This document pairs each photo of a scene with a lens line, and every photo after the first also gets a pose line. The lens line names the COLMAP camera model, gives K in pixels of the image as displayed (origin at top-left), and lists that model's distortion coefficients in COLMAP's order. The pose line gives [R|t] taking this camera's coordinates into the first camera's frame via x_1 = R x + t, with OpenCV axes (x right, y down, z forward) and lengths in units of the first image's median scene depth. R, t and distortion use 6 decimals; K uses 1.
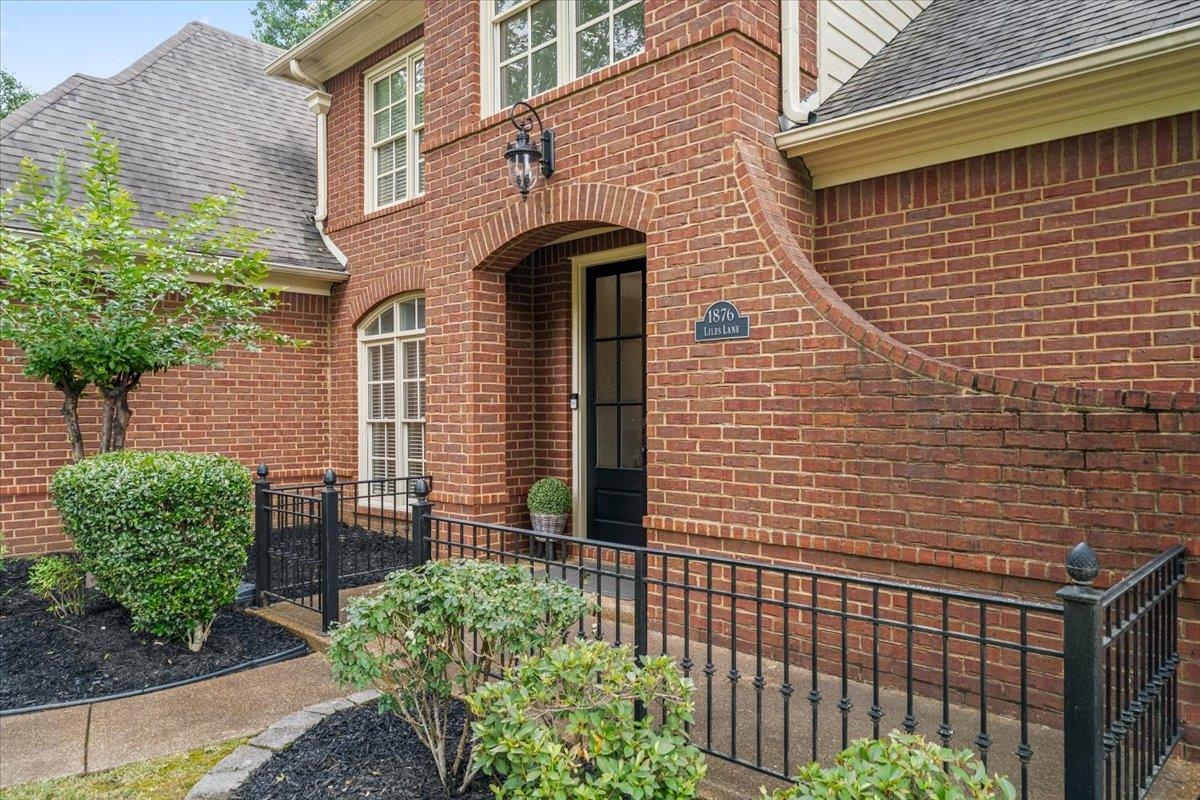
lens RADIAL K [[786.1, 0, 603.6], [0, 786.1, 406.6], [0, 0, 1]] dist [-0.000553, -0.000107]
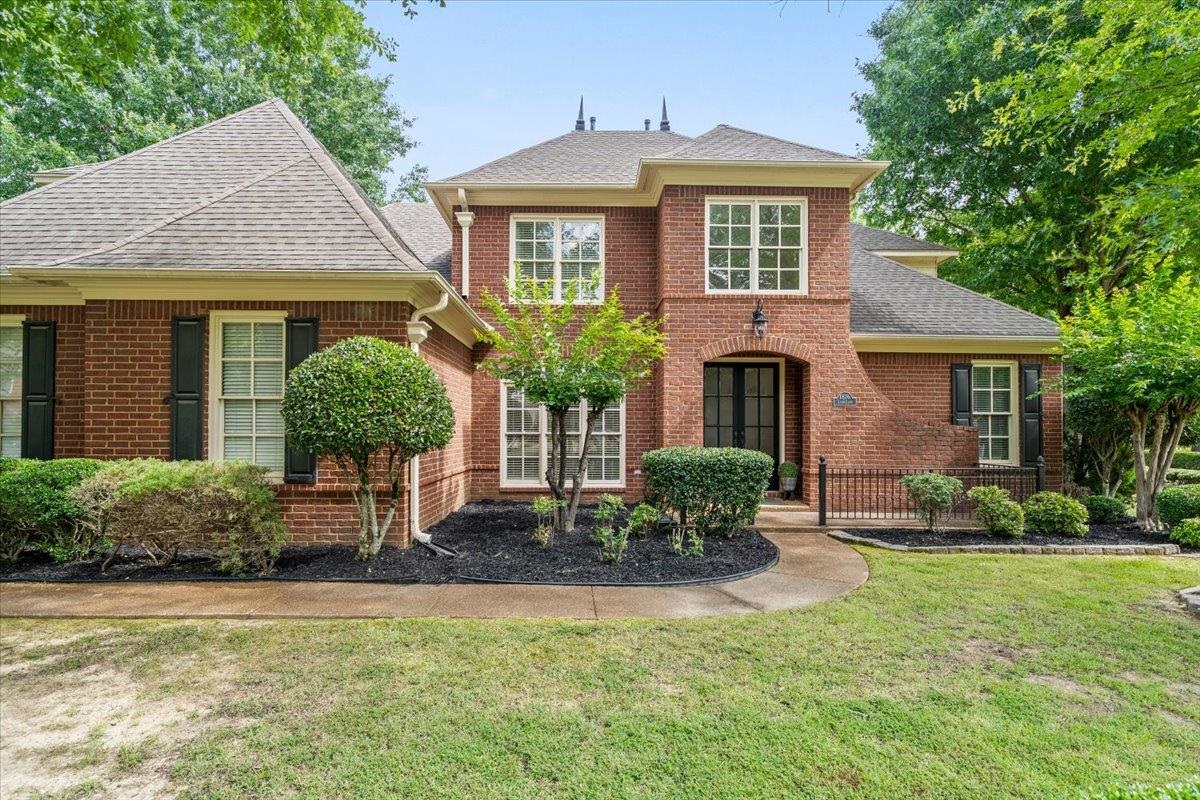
lens RADIAL K [[439.8, 0, 601.6], [0, 439.8, 404.2], [0, 0, 1]] dist [-0.005610, 0.000316]
pose [[0.709354, 0.019148, 0.704592, -1.586835], [-0.008930, 0.999795, -0.018180, -0.052099], [-0.704795, 0.006604, 0.709380, 0.482992]]
